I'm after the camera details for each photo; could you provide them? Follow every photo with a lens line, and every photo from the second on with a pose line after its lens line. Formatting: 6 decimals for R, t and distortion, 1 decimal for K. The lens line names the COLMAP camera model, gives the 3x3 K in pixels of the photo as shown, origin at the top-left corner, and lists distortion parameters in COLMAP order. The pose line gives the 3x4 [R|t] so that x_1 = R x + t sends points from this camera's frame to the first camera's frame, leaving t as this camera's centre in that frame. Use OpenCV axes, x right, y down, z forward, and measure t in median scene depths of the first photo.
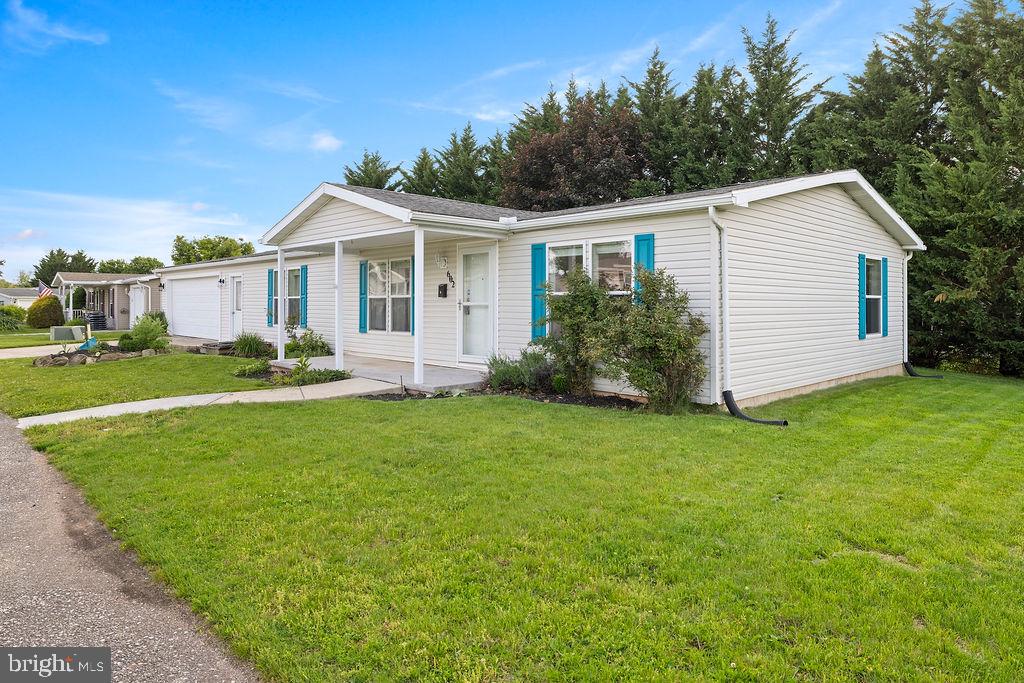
lens RADIAL K [[632.6, 0, 512.0], [0, 632.6, 341.5], [0, 0, 1]] dist [0.000359, 0.000093]
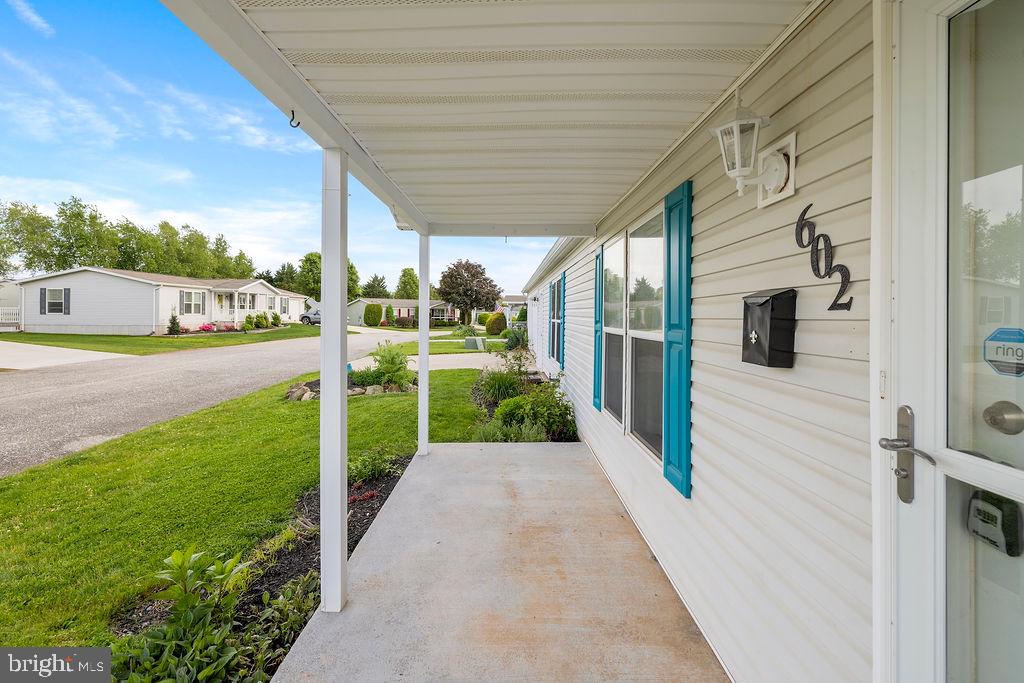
lens RADIAL K [[444.6, 0, 508.6], [0, 444.6, 307.7], [0, 0, 1]] dist [0.000554, 0.000209]
pose [[0.717784, -0.007267, -0.696228, -0.075488], [-0.044969, 0.997374, -0.056772, -0.075796], [0.694812, 0.072059, 0.715572, 0.863185]]
